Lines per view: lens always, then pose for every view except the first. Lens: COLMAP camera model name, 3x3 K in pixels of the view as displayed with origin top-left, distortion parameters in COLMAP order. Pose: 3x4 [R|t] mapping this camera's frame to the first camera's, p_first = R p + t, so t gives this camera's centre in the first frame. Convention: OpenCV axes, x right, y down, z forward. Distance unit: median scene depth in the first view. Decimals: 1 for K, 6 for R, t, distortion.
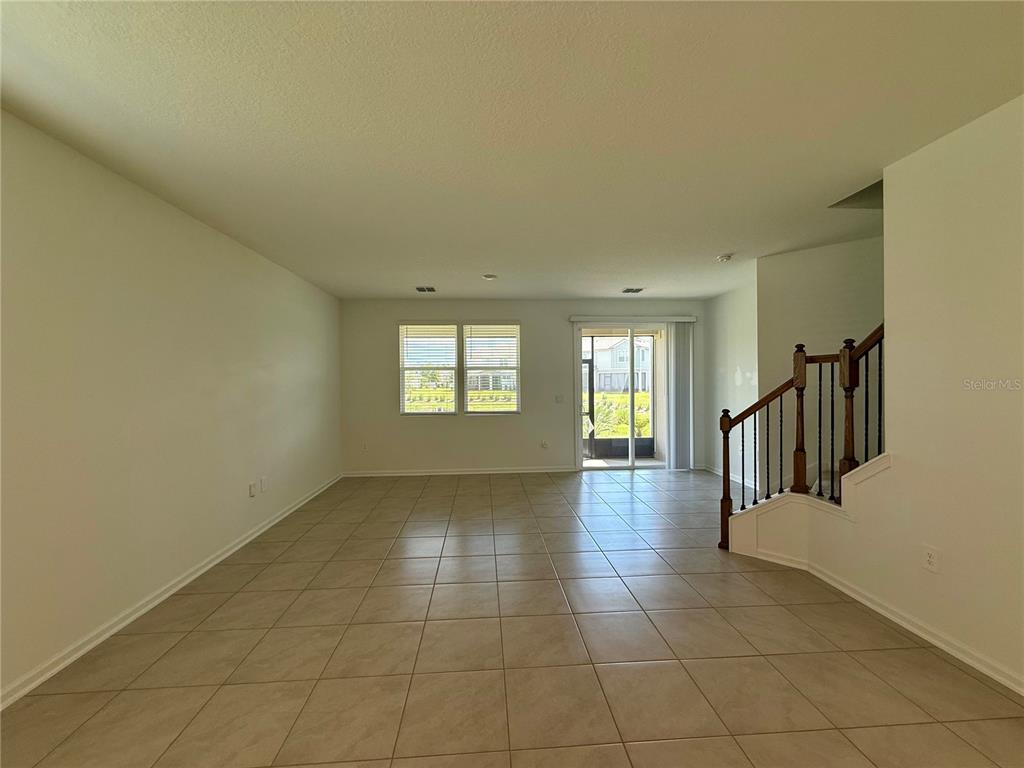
lens RADIAL K [[407.7, 0, 508.0], [0, 407.7, 385.2], [0, 0, 1]] dist [-0.000679, -0.000041]
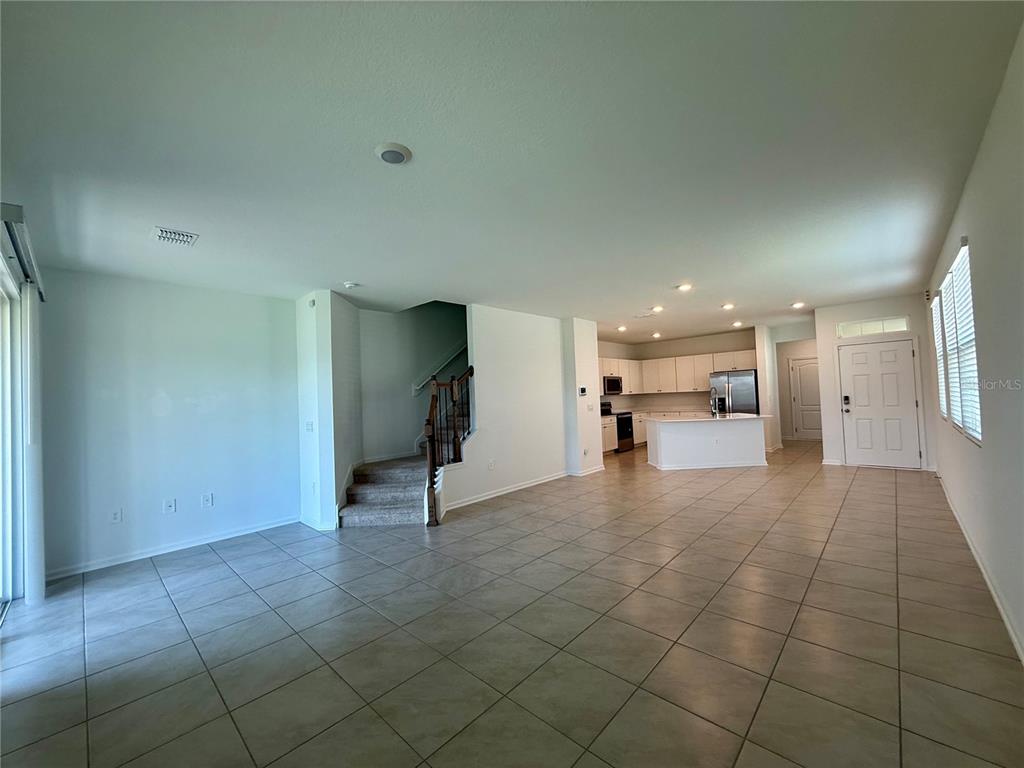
lens RADIAL K [[407.7, 0, 508.0], [0, 407.7, 385.2], [0, 0, 1]] dist [-0.000679, -0.000041]
pose [[-0.678692, 0.057231, 0.732190, -0.363685], [0.053968, 0.998150, -0.027994, 0.000596], [-0.732438, 0.020515, -0.680525, 1.014707]]
